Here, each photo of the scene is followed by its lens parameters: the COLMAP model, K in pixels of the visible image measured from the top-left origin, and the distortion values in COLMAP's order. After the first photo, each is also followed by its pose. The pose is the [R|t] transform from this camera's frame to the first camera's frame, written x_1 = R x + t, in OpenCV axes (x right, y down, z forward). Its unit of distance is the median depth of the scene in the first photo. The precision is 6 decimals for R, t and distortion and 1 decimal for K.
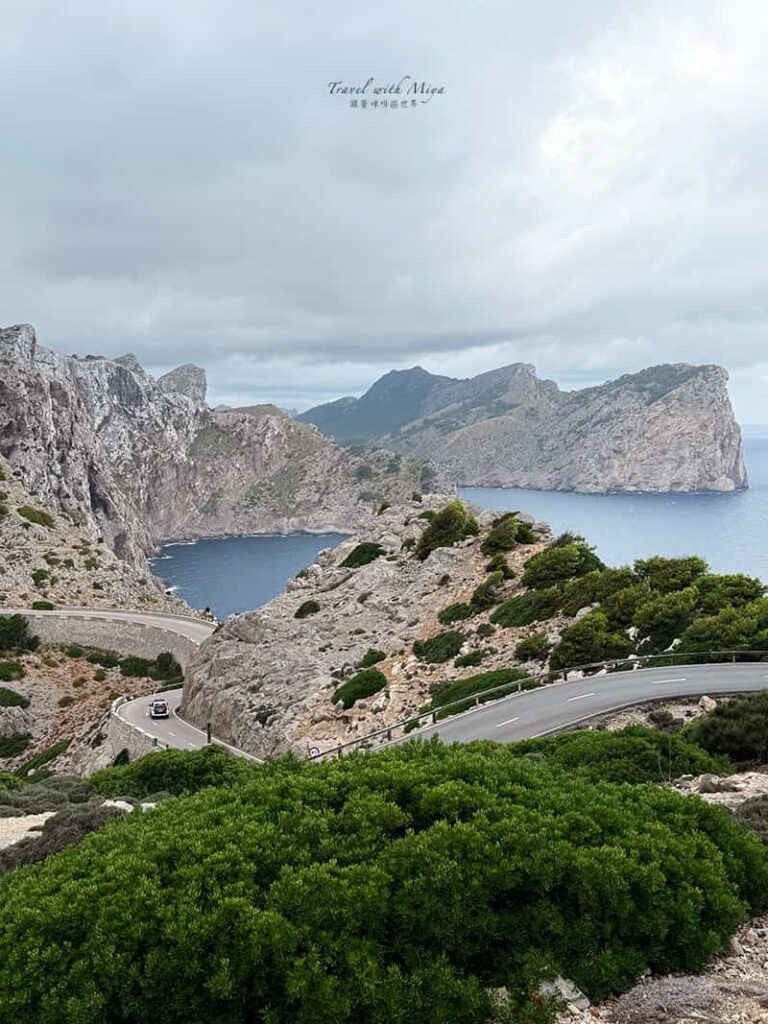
lens RADIAL K [[1260.7, 0, 394.0], [0, 1260.7, 524.6], [0, 0, 1]] dist [0.129554, 0.000000]
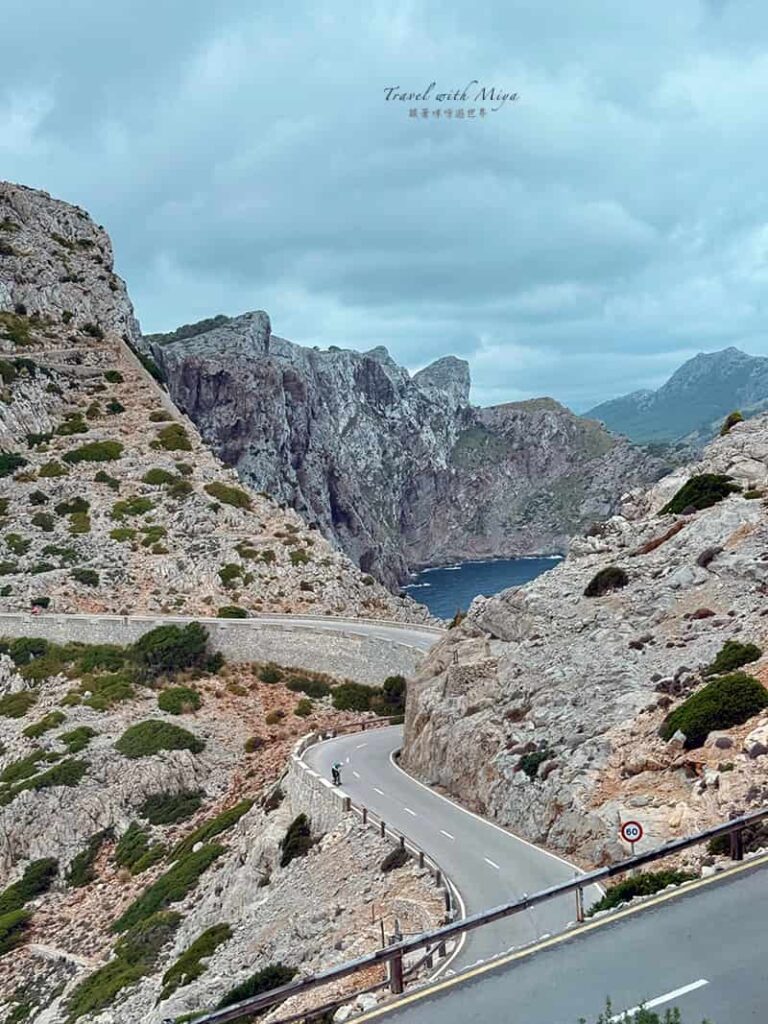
lens RADIAL K [[1496.5, 0, 389.0], [0, 1496.5, 523.2], [0, 0, 1]] dist [0.152012, 0.000000]
pose [[0.978983, -0.020208, -0.202940, -0.014968], [0.016083, 0.999630, -0.021956, 0.031209], [0.203309, 0.018230, 0.978945, 0.176766]]
